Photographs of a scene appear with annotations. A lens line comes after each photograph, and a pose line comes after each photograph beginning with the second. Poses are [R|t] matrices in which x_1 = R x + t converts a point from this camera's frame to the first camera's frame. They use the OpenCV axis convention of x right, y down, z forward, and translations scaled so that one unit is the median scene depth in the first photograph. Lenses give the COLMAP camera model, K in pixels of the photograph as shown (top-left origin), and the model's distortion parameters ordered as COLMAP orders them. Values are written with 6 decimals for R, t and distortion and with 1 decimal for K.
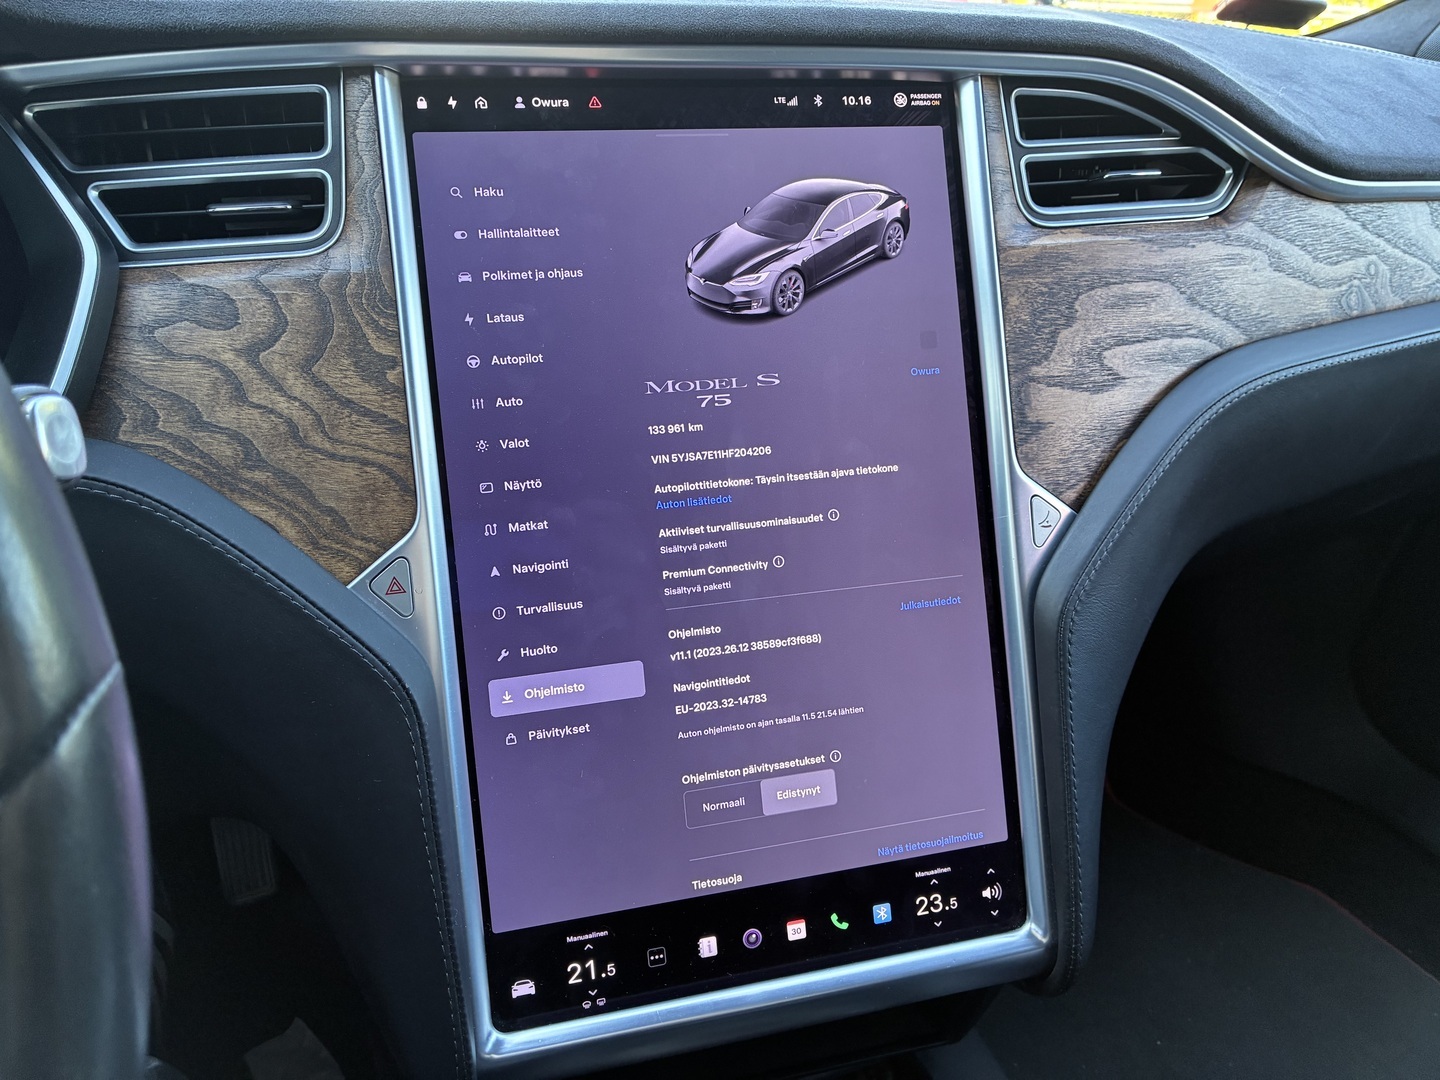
lens RADIAL K [[1105.4, 0, 720.6], [0, 1105.4, 528.7], [0, 0, 1]] dist [0.049679, -0.057039]
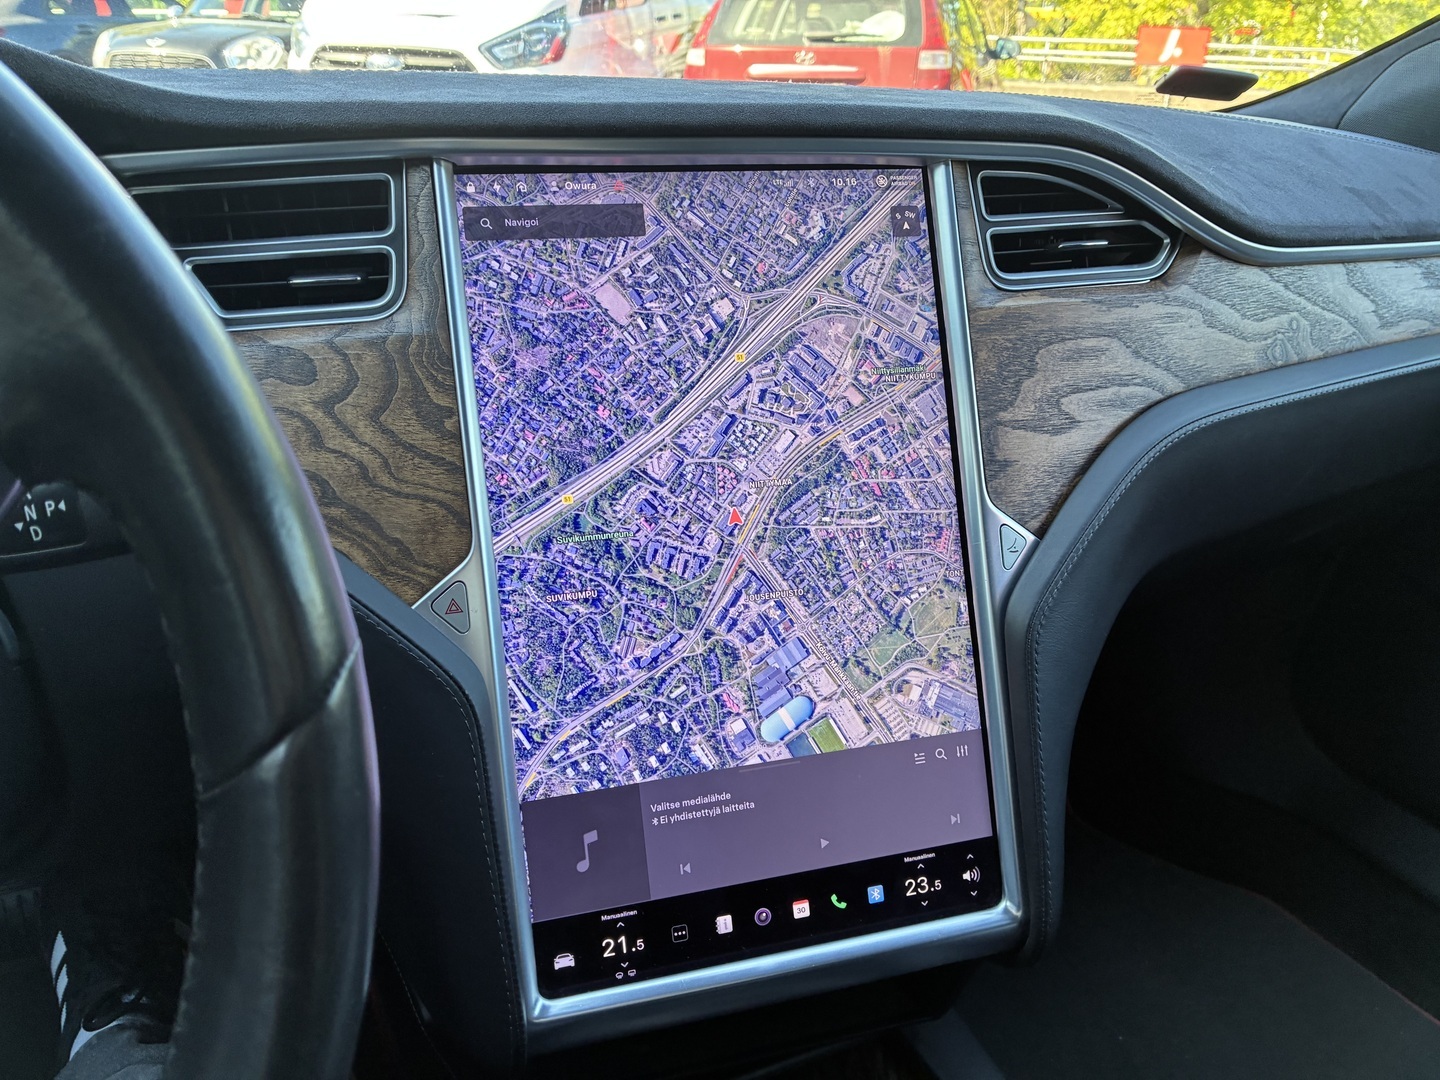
lens RADIAL K [[1105.4, 0, 713.4], [0, 1105.4, 550.0], [0, 0, 1]] dist [0.049679, -0.057039]
pose [[0.999577, -0.009729, 0.027403, -0.047940], [0.010307, 0.999725, -0.021056, 0.017593], [-0.027190, 0.021330, 0.999403, -0.134869]]
